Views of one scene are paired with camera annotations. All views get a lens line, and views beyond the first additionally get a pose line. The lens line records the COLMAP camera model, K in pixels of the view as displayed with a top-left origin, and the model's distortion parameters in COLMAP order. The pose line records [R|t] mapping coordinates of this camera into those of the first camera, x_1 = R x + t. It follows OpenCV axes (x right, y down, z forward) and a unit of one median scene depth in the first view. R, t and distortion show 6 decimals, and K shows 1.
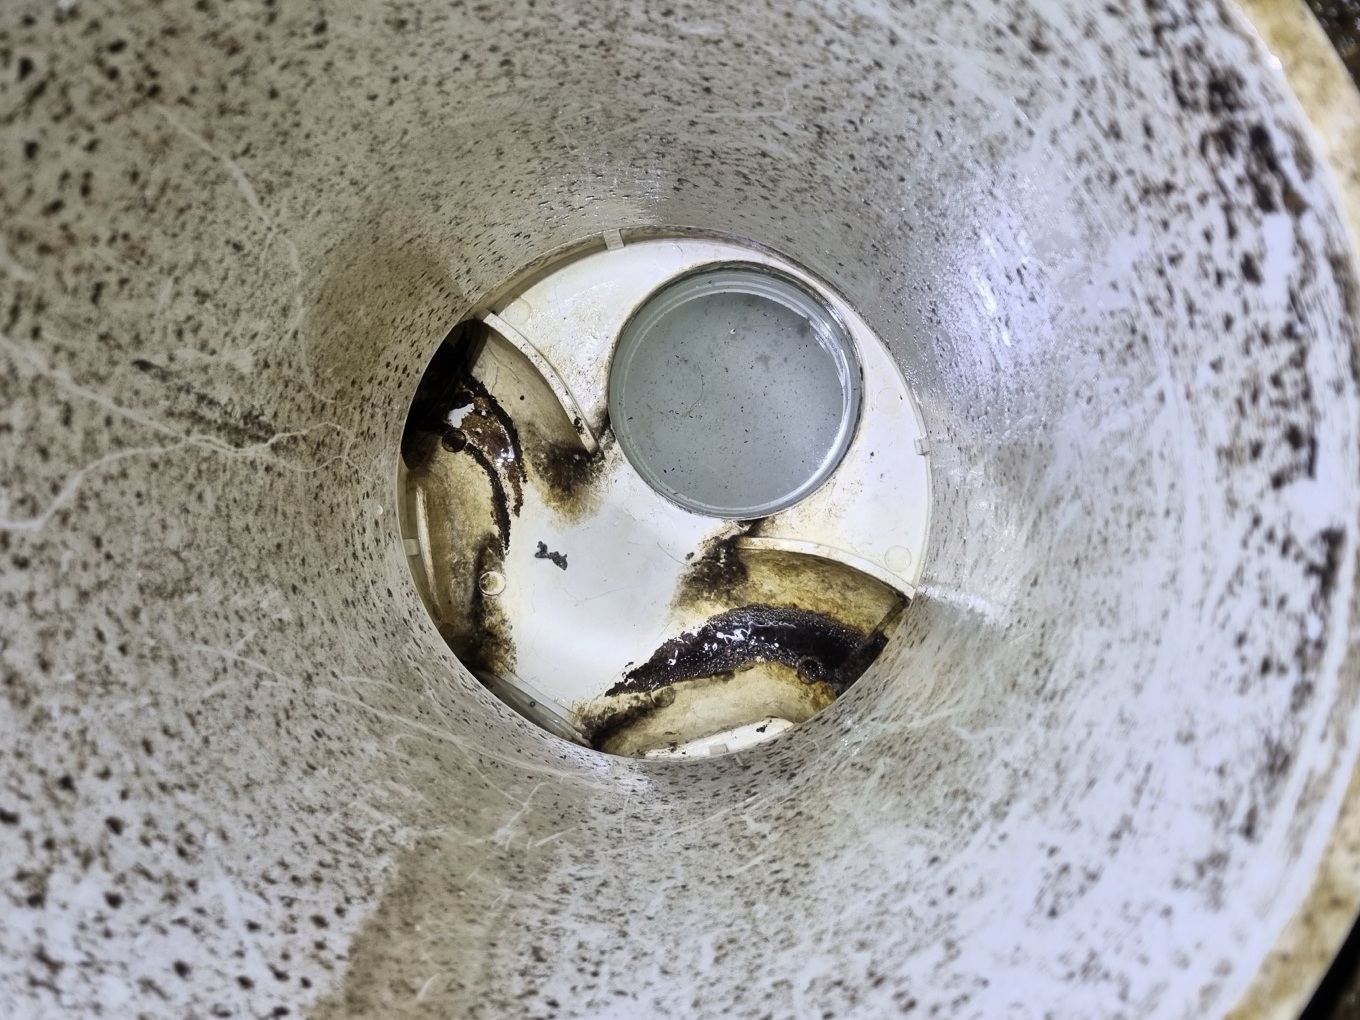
lens RADIAL K [[1218.2, 0, 680.0], [0, 1218.2, 510.0], [0, 0, 1]] dist [0.069890, -0.002807]
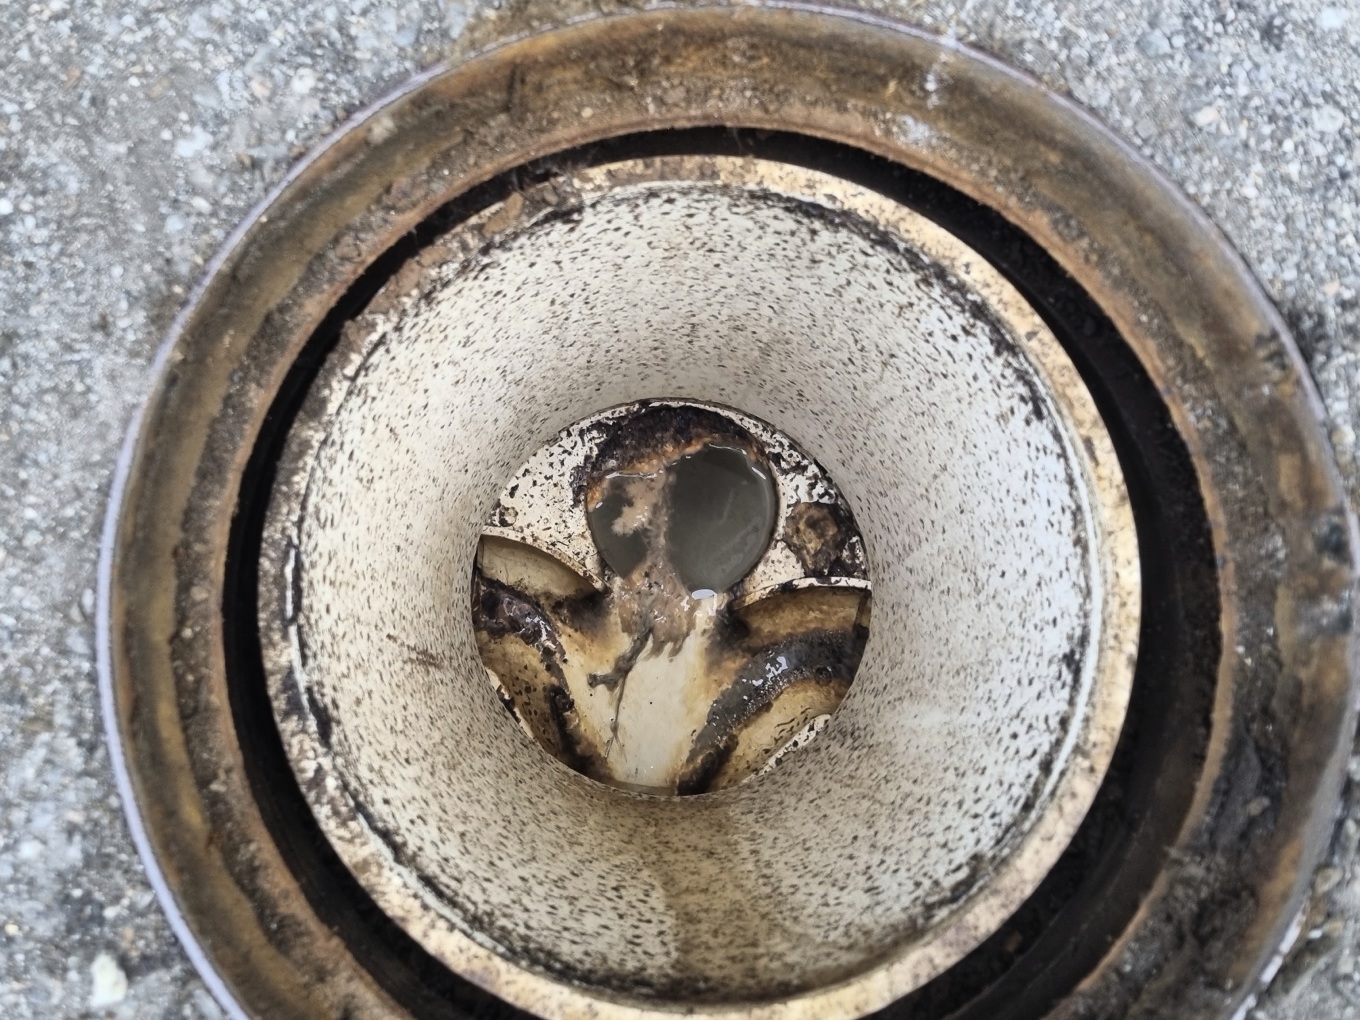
lens RADIAL K [[1218.2, 0, 680.0], [0, 1218.2, 510.0], [0, 0, 1]] dist [0.069890, -0.002807]
pose [[0.905023, -0.413278, 0.100668, -0.172349], [0.421057, 0.903999, -0.074135, 0.009632], [-0.060365, 0.109481, 0.992154, -0.568399]]
